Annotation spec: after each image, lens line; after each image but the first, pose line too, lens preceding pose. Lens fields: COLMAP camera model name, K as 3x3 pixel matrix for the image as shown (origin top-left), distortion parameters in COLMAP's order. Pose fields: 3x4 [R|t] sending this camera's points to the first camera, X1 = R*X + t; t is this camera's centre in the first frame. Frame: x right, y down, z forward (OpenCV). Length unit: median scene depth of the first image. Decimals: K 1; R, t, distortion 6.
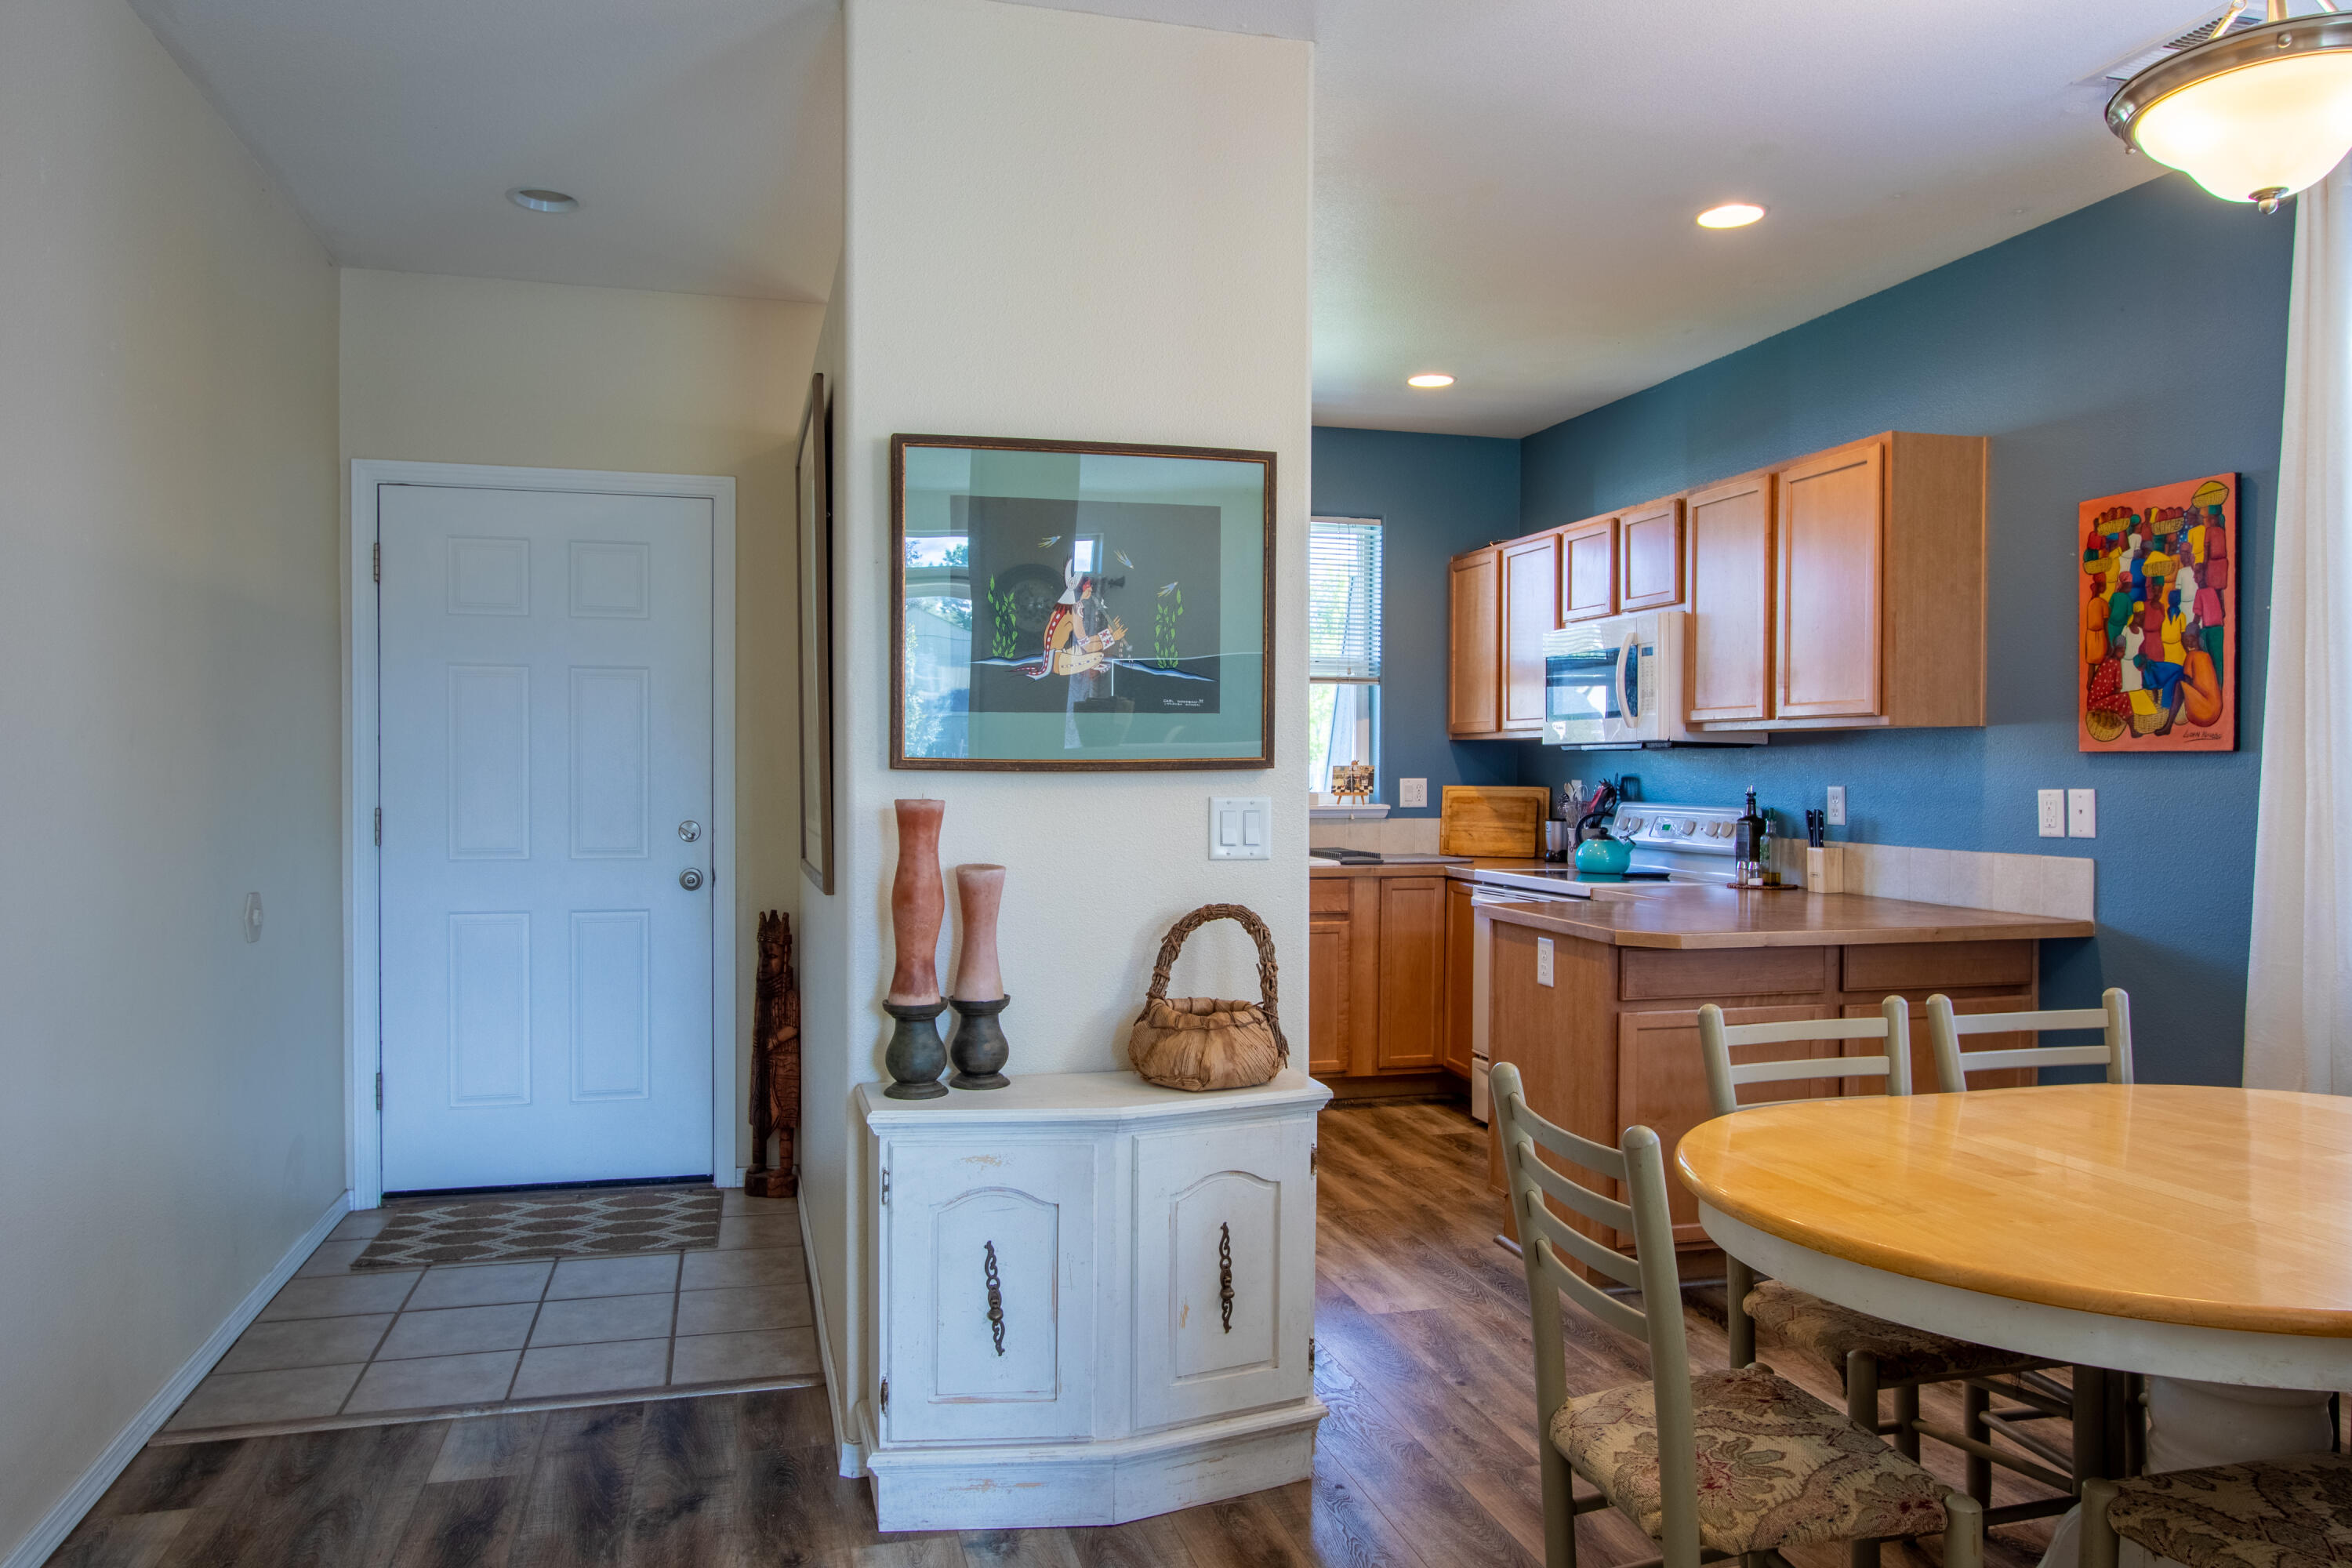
lens RADIAL K [[1581.6, 0, 1144.0], [0, 1581.6, 789.2], [0, 0, 1]] dist [-0.000012, 0.000761]
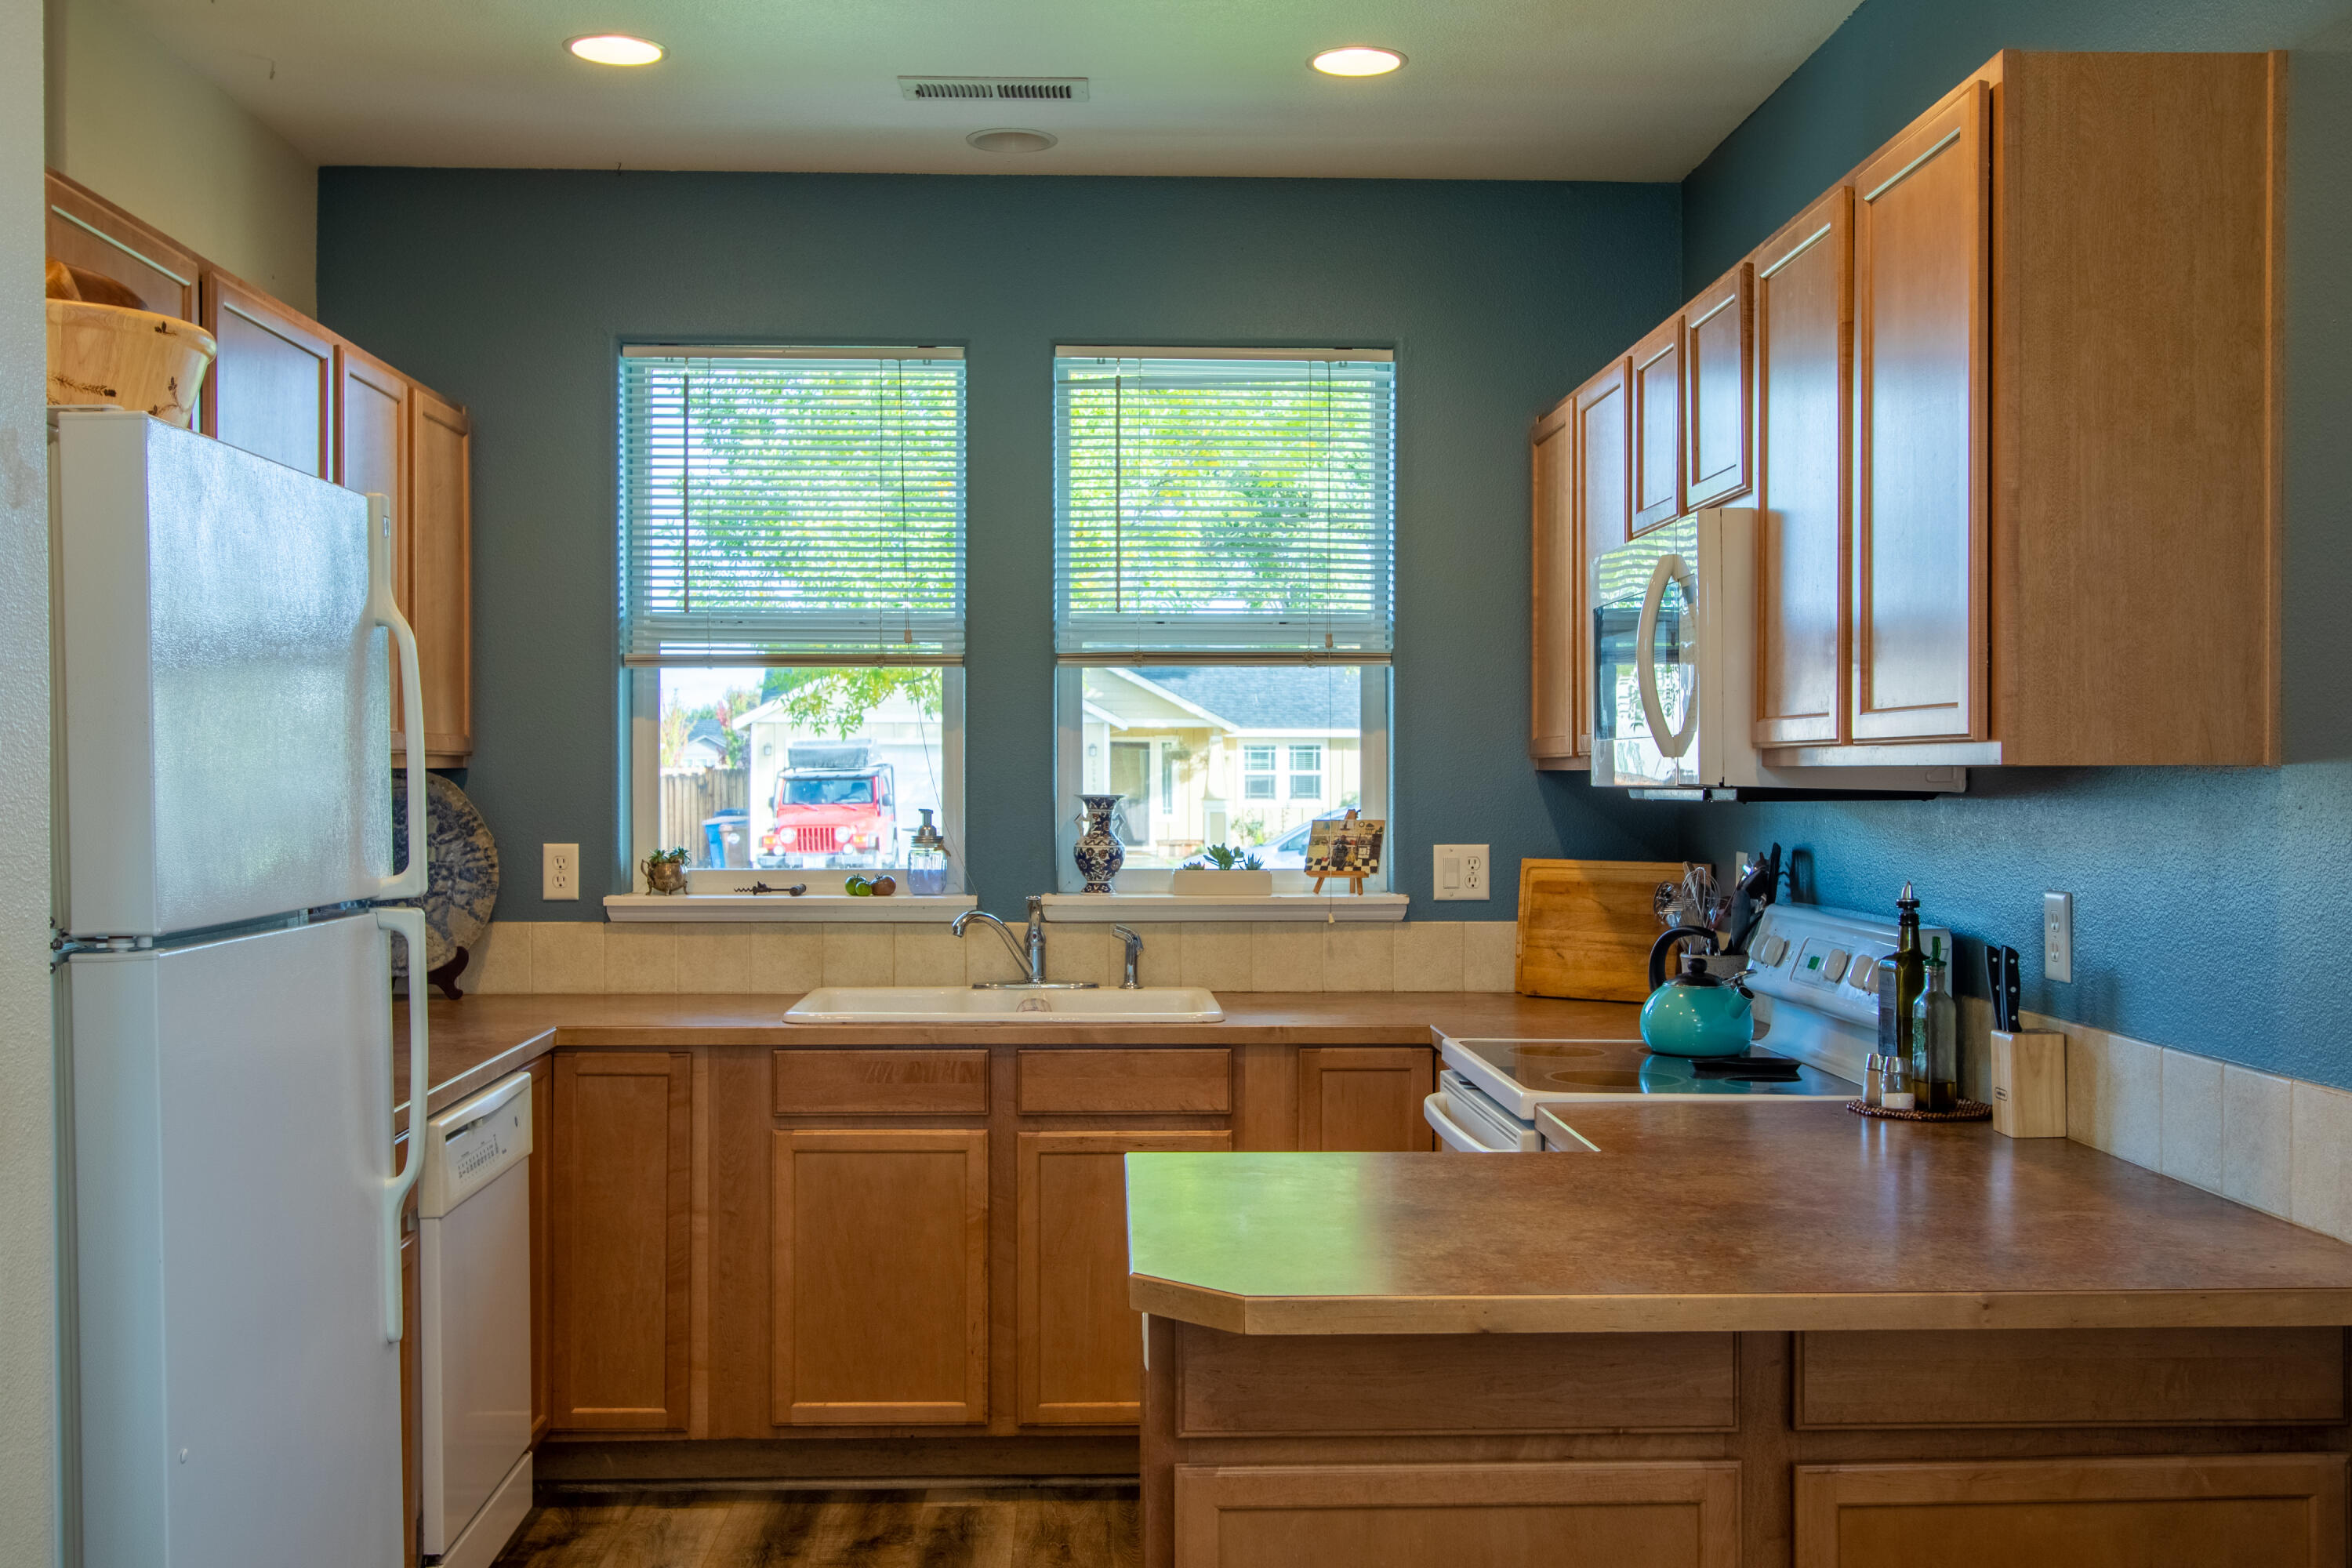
lens RADIAL K [[2360.3, 0, 1176.0], [0, 2360.3, 784.0], [0, 0, 1]] dist [0.005610, 0.000026]
pose [[0.975079, -0.002891, -0.221838, 0.414328], [0.000529, 0.999943, -0.010705, -0.030382], [0.221856, 0.010321, 0.975025, 0.368215]]
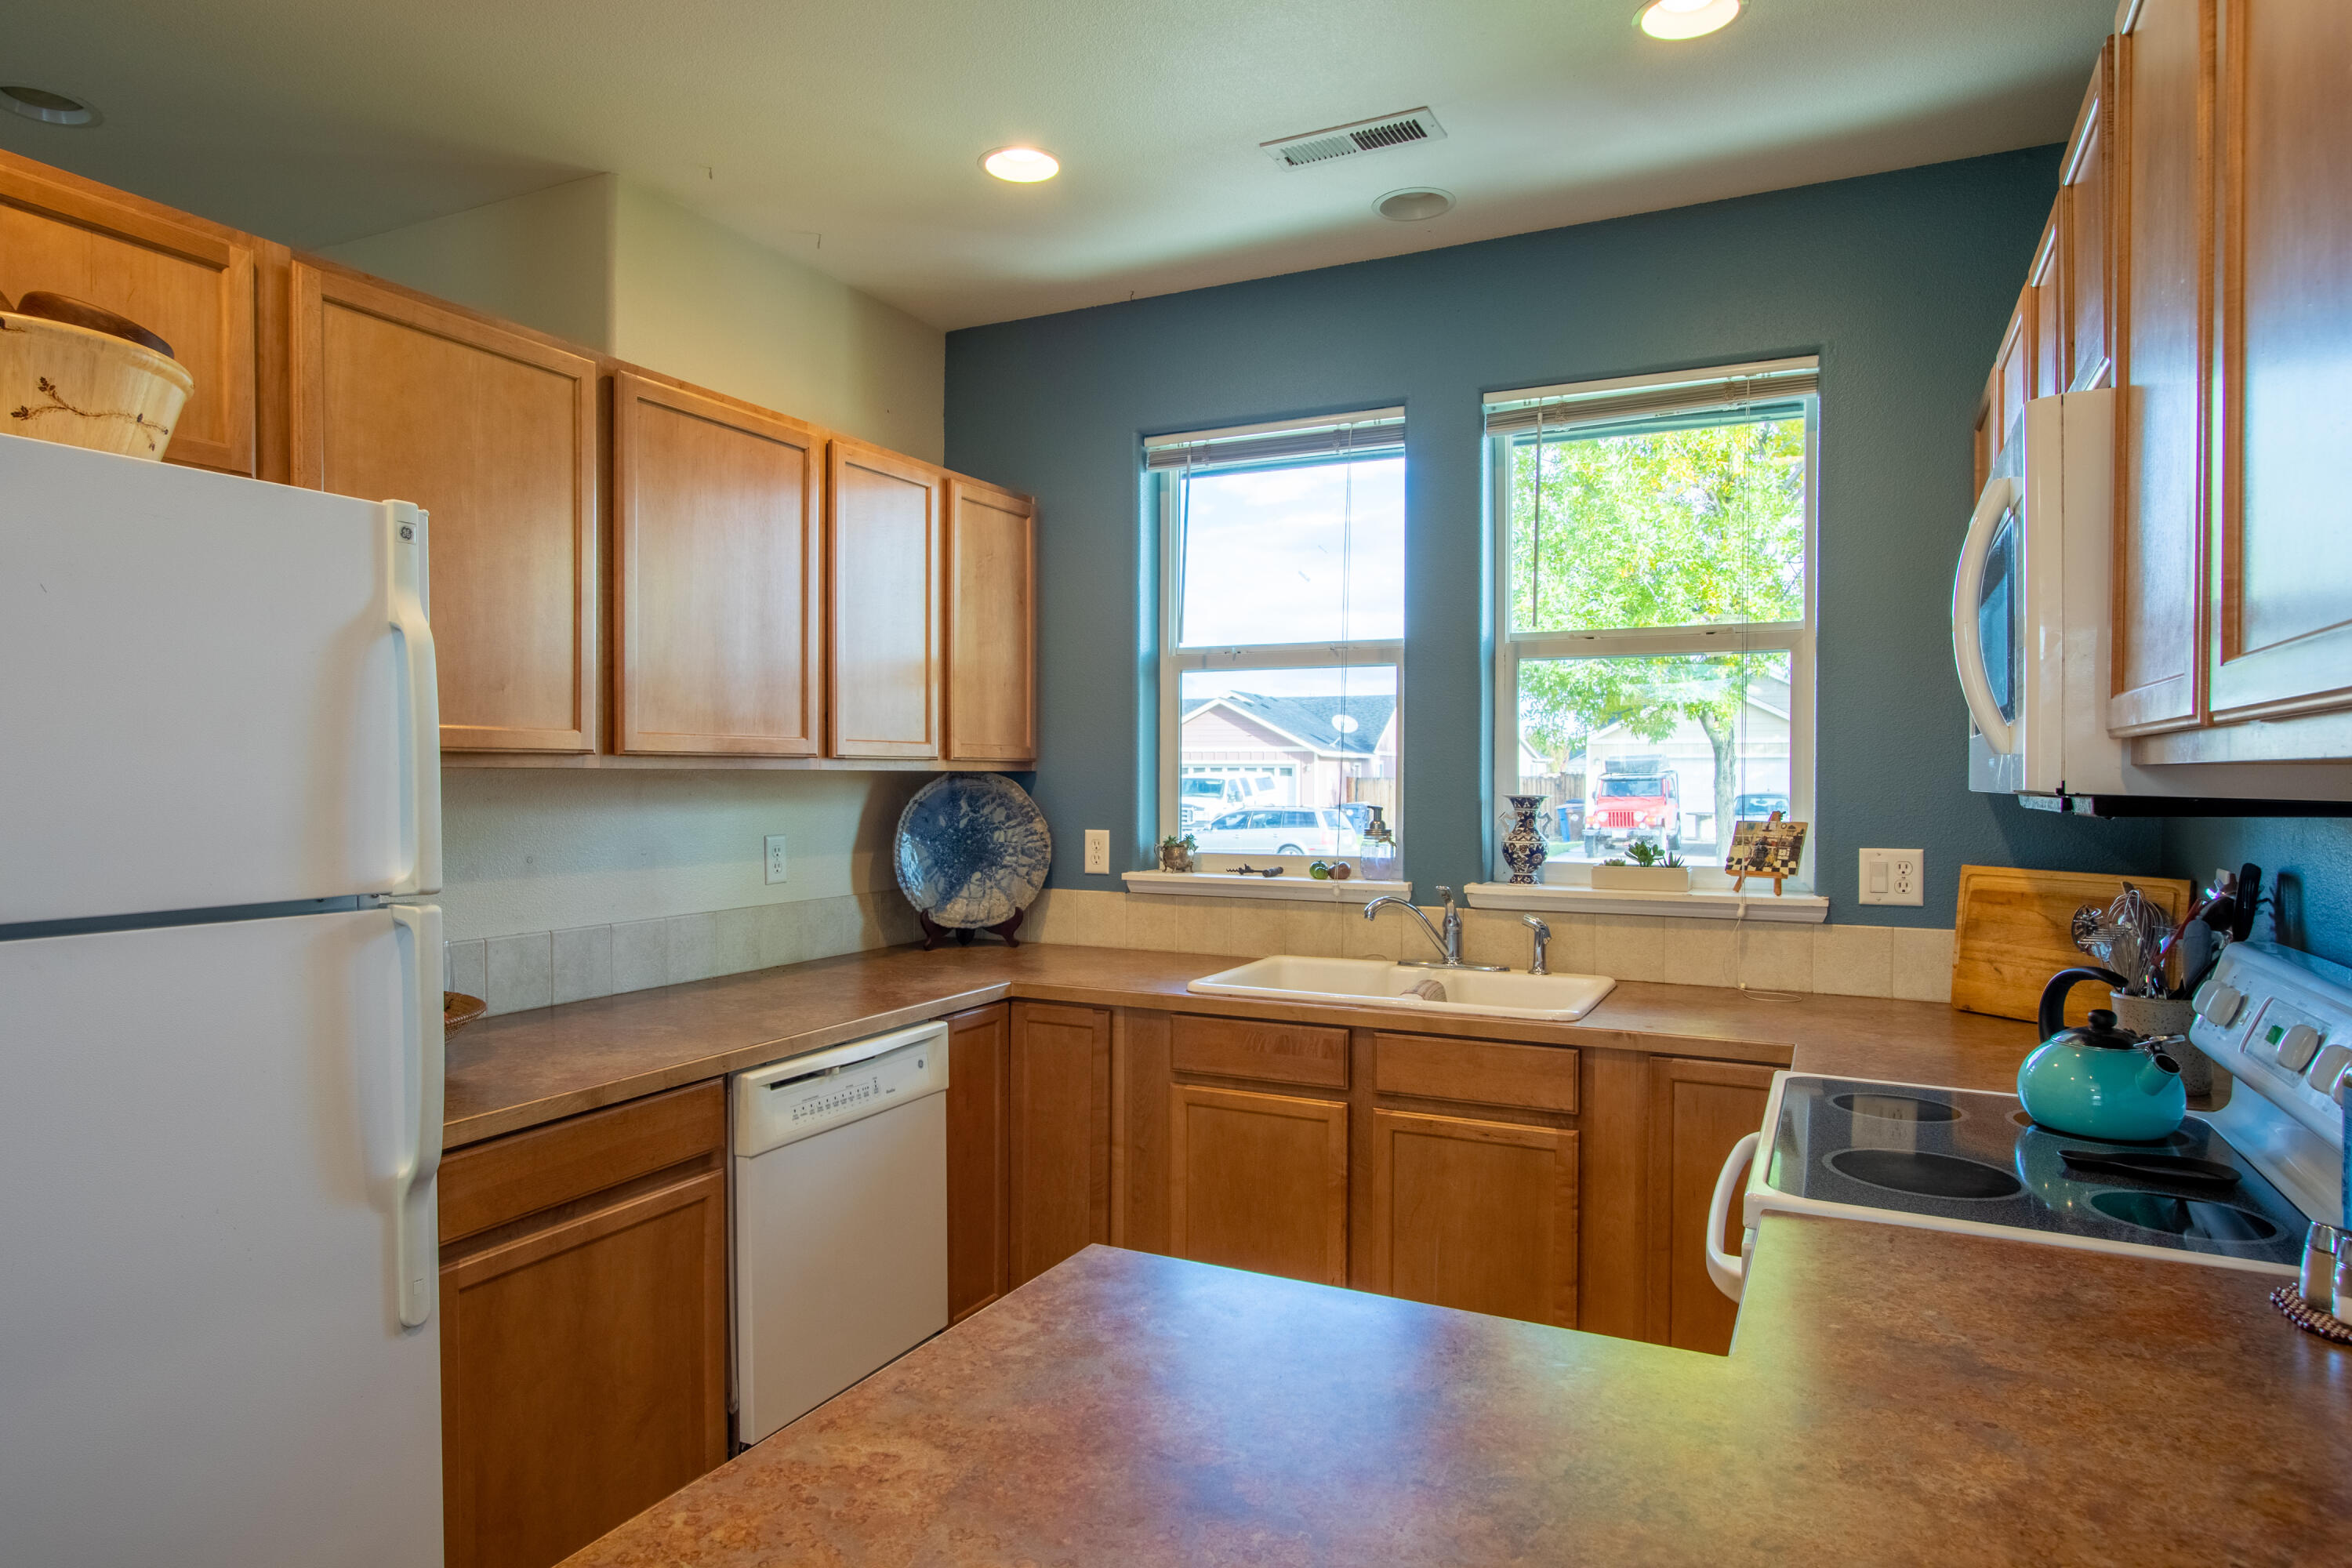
lens RADIAL K [[1380.7, 0, 1165.2], [0, 1380.7, 793.4], [0, 0, 1]] dist [-0.003275, -0.000147]
pose [[0.746683, 0.005064, -0.665161, 0.481228], [-0.007886, 0.999968, -0.001240, -0.036672], [0.665133, 0.006171, 0.746699, 0.844827]]
